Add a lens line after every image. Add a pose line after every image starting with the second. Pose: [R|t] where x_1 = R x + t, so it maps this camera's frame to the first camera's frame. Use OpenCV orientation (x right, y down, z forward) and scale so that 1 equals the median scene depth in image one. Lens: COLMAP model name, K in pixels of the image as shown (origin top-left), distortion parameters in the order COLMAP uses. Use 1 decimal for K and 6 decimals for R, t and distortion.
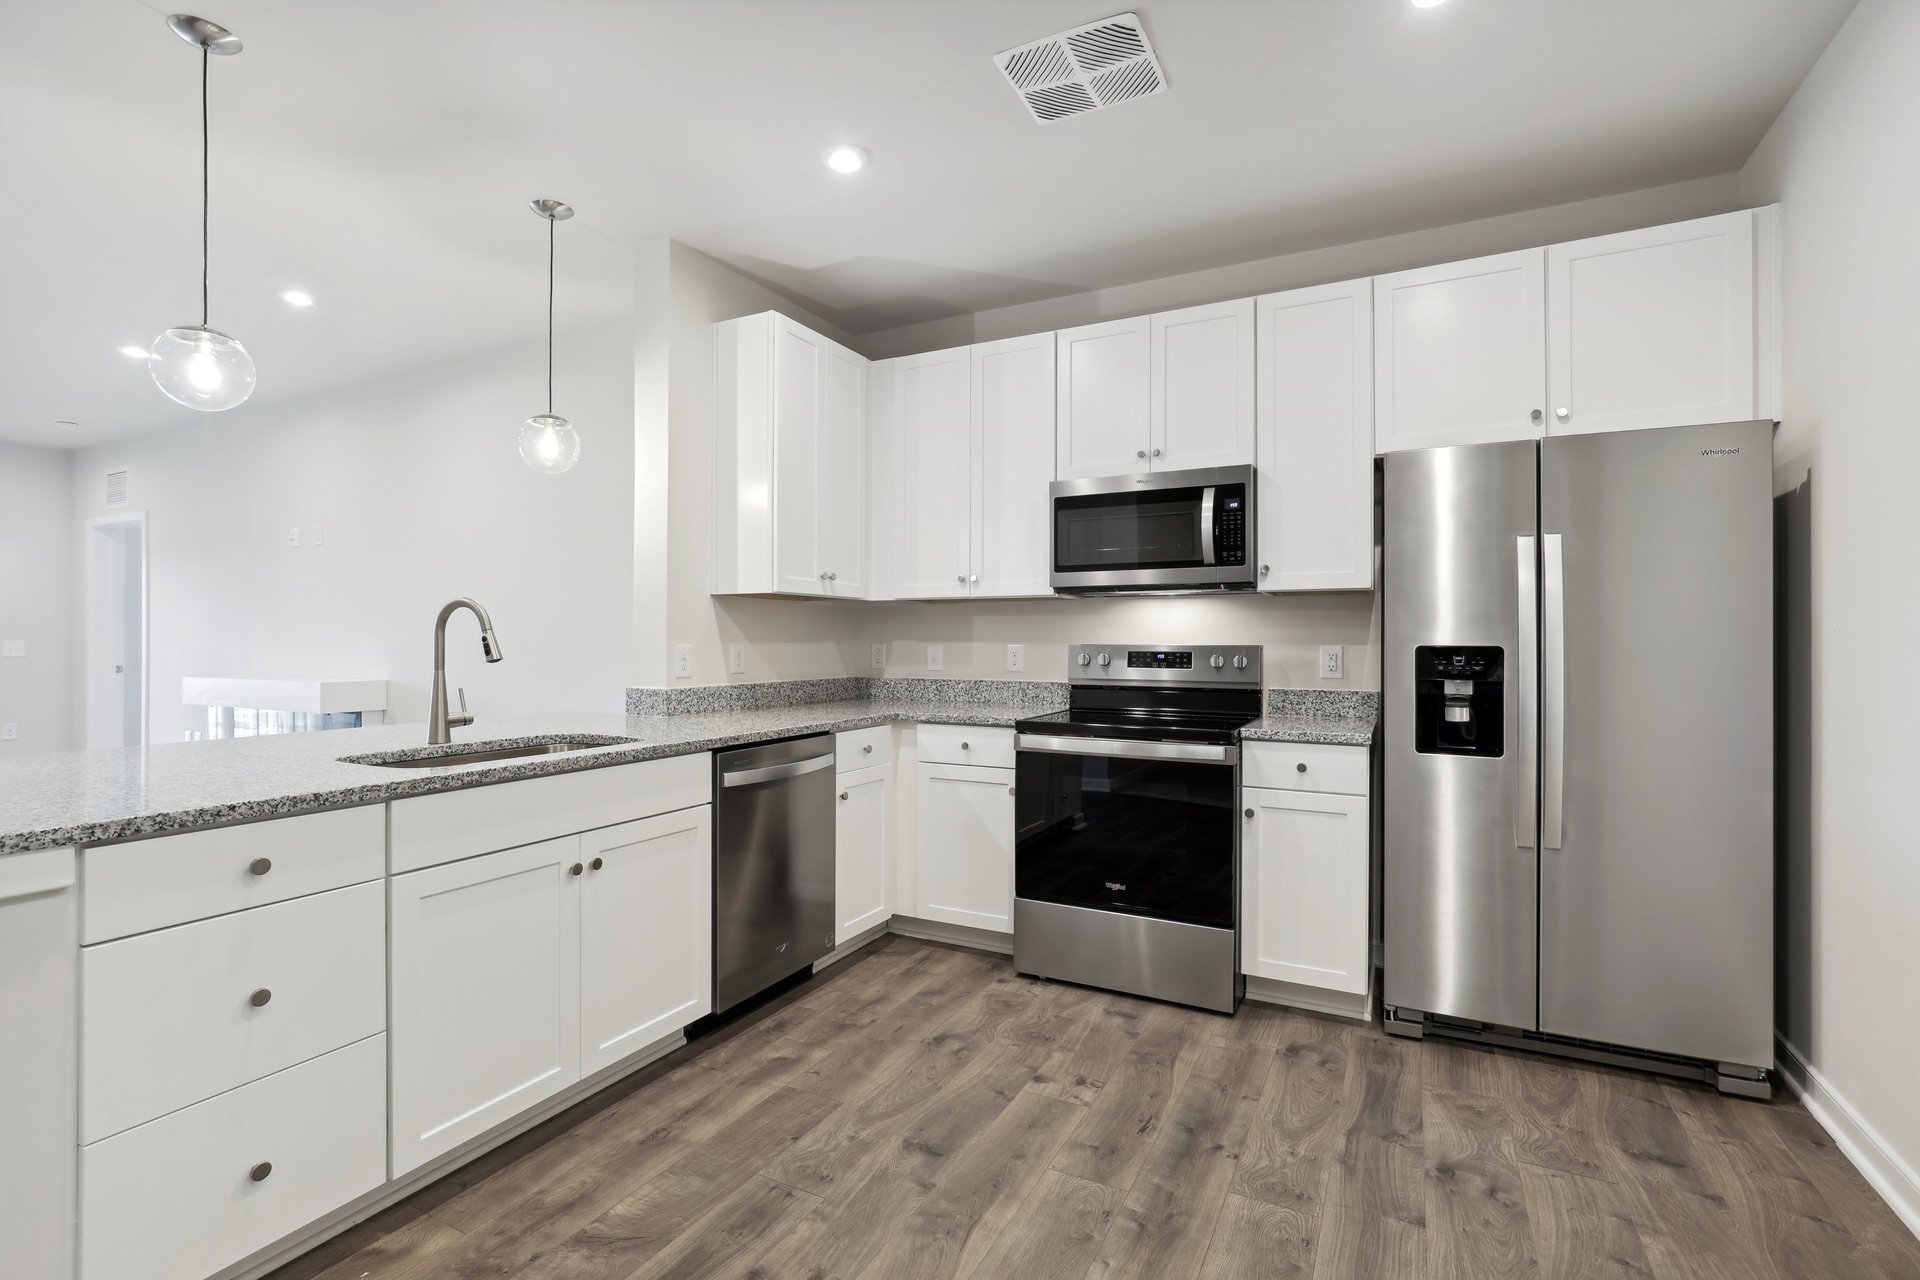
lens RADIAL K [[890.1, 0, 962.4], [0, 890.1, 638.3], [0, 0, 1]] dist [-0.011584, 0.007446]
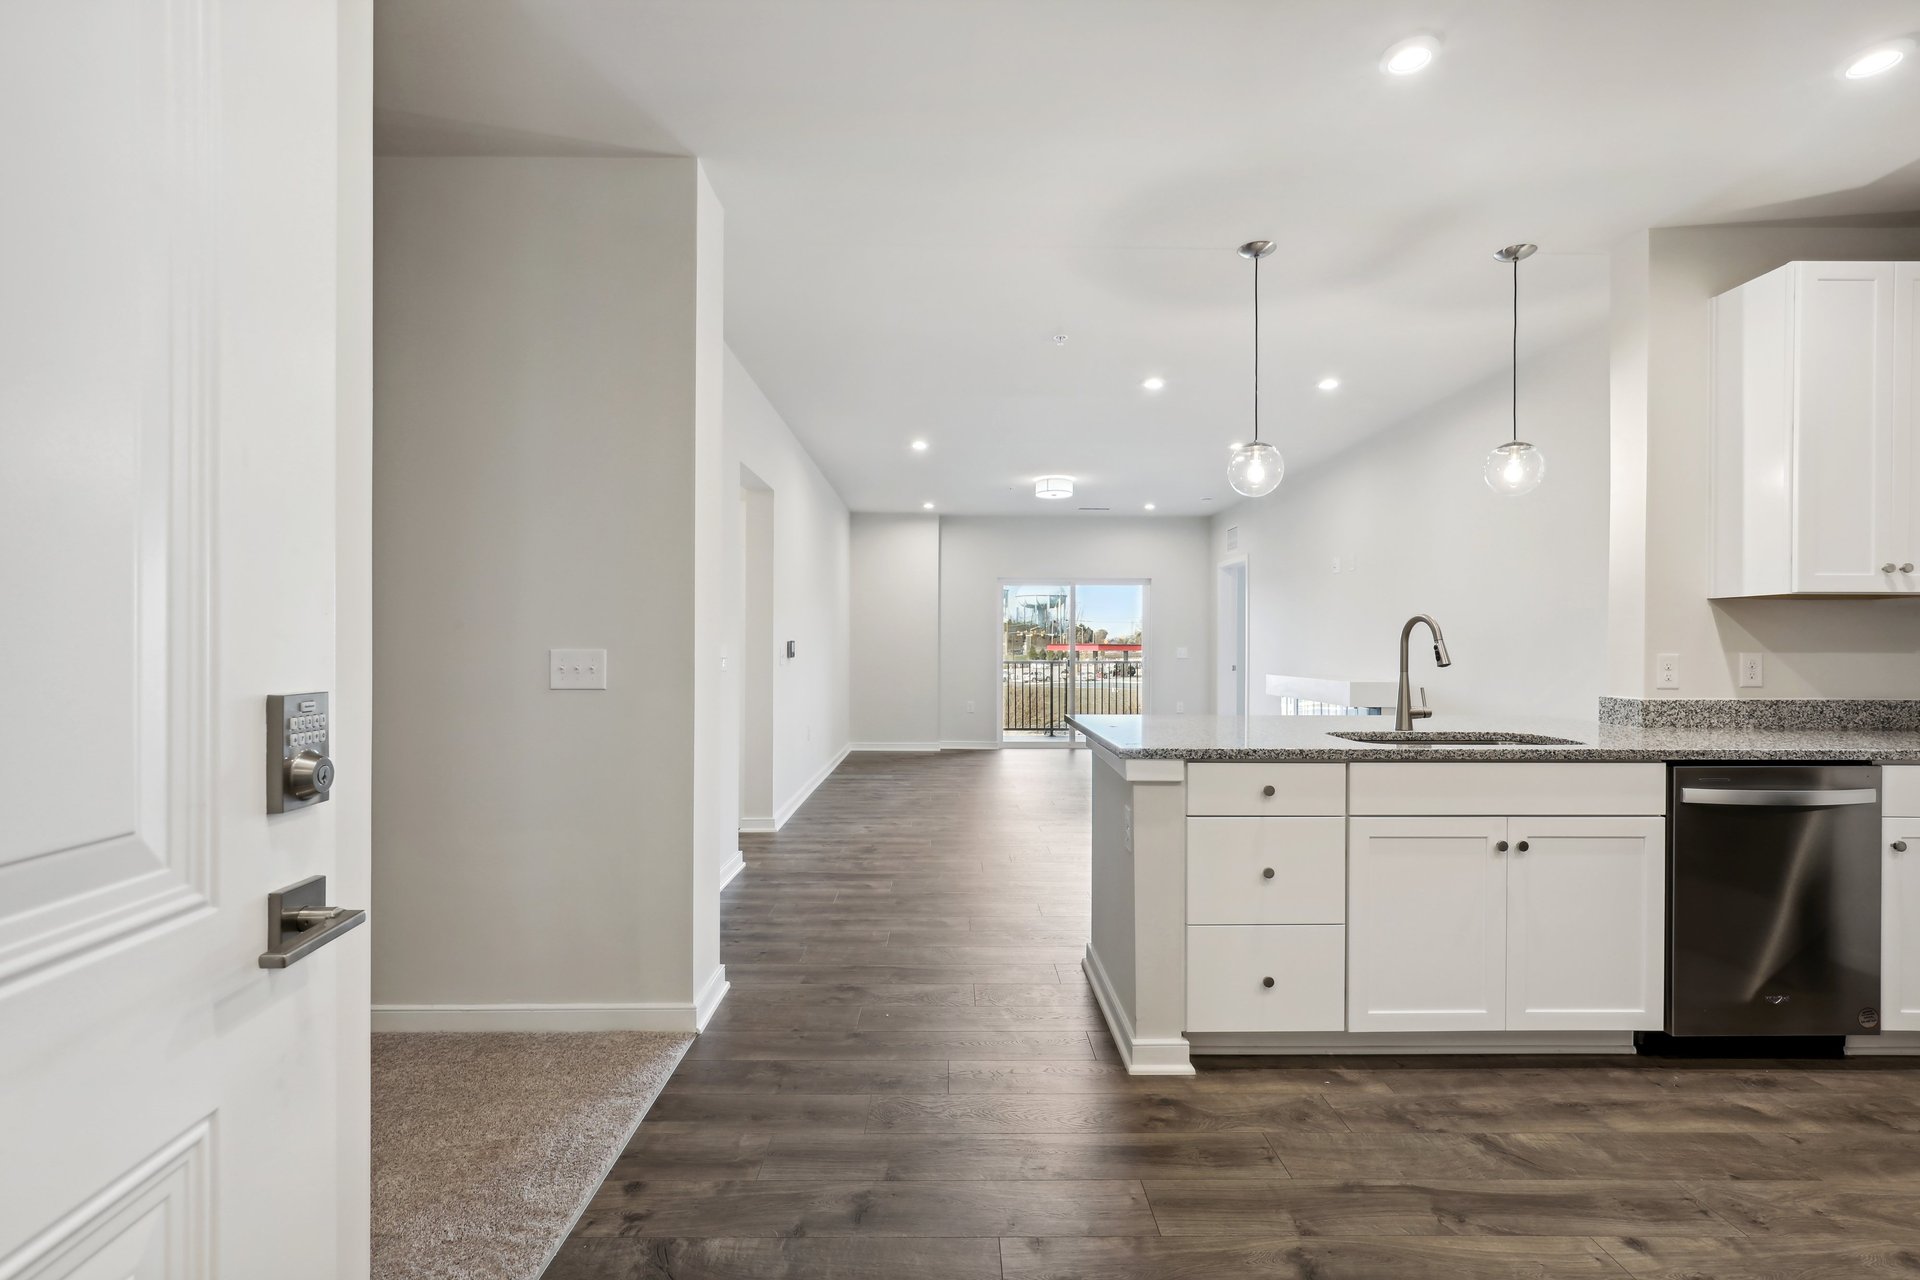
lens RADIAL K [[861.4, 0, 988.6], [0, 861.4, 646.4], [0, 0, 1]] dist [-0.007046, -0.000004]
pose [[0.503507, 0.000864, -0.863991, 0.167650], [-0.000787, 1.000000, 0.000541, -0.000646], [0.863991, 0.000408, 0.503507, -0.123004]]
